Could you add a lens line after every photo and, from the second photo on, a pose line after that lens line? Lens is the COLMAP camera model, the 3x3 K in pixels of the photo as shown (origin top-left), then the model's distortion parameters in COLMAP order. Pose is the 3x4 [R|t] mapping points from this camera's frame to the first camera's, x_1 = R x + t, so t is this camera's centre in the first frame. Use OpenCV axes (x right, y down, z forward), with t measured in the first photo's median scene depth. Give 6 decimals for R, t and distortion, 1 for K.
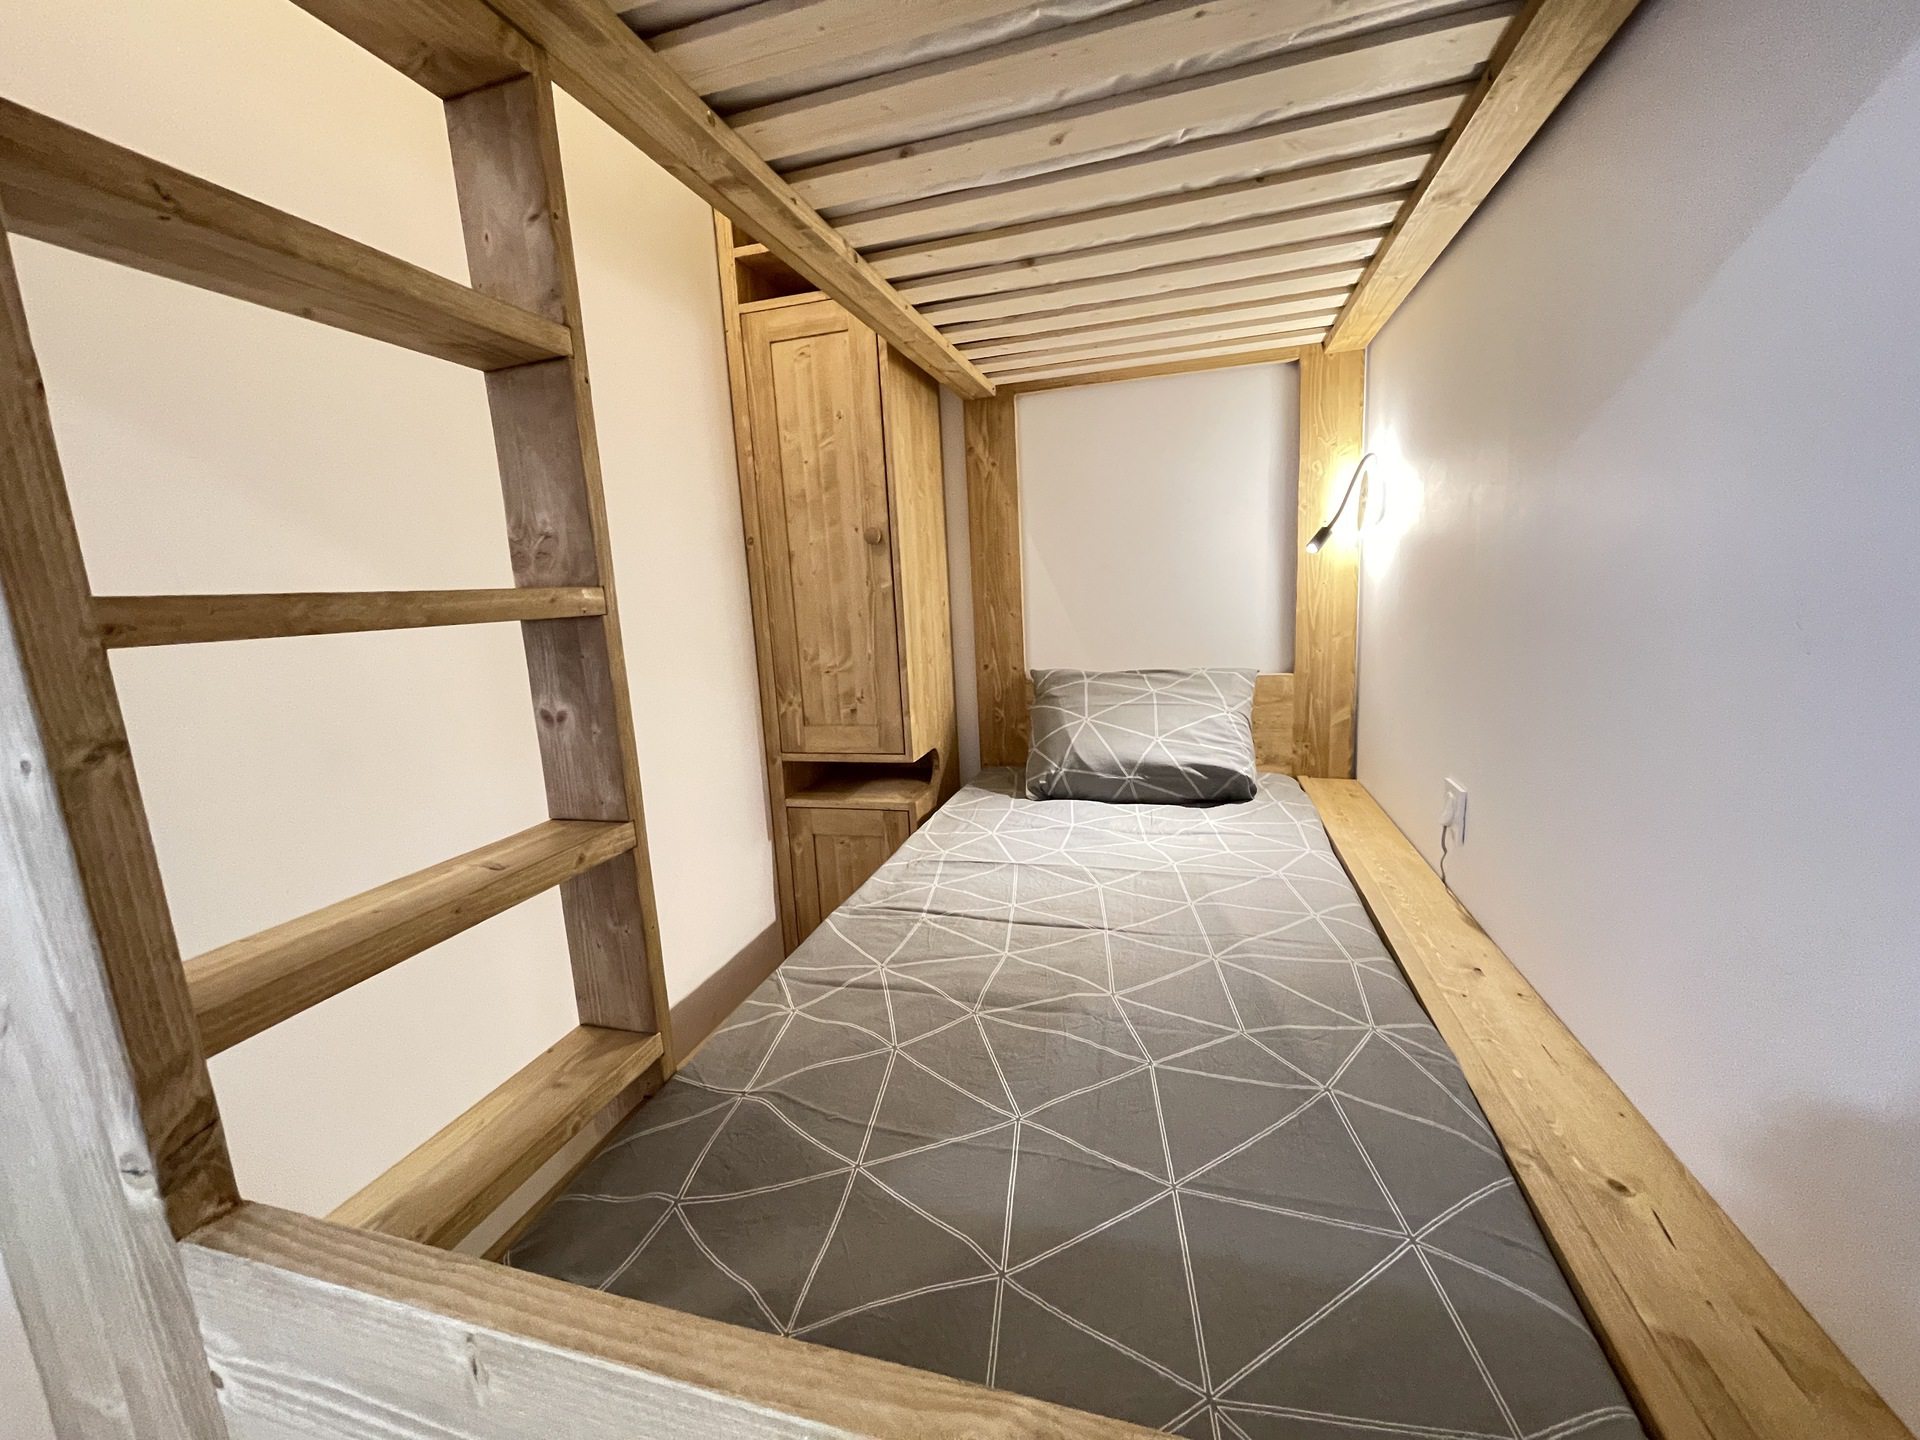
lens RADIAL K [[775.5, 0, 962.1], [0, 775.5, 725.1], [0, 0, 1]] dist [0.001819, -0.000644]
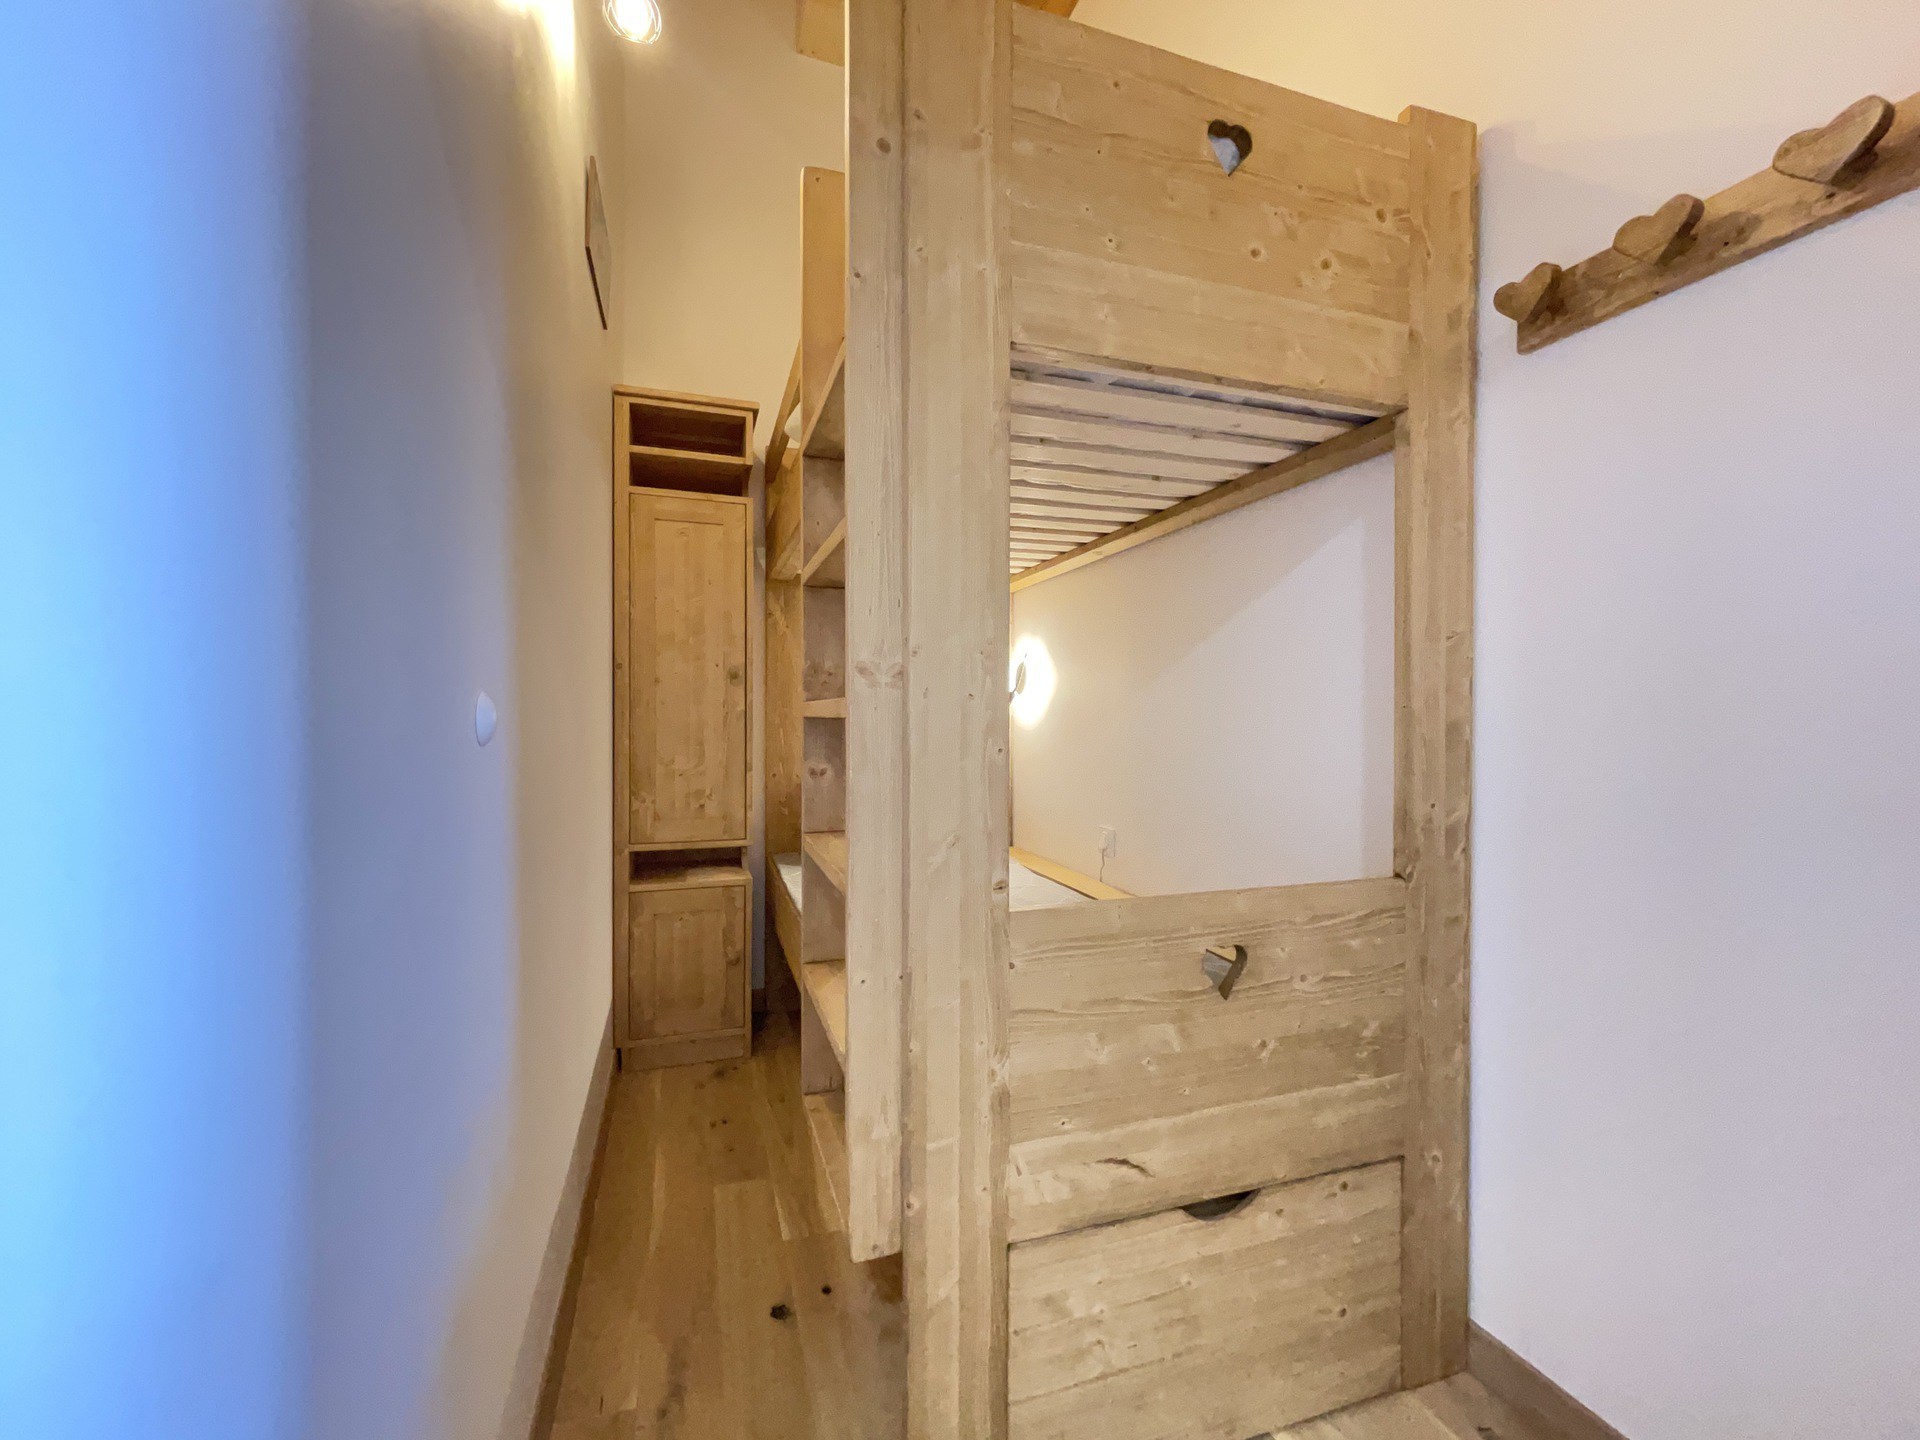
lens RADIAL K [[775.5, 0, 948.9], [0, 775.5, 720.1], [0, 0, 1]] dist [0.001819, -0.000644]
pose [[0.826787, 0.056028, 0.559718, -0.518543], [0.048235, 0.984301, -0.169780, 0.076170], [-0.560443, 0.167370, 0.811105, -0.255473]]
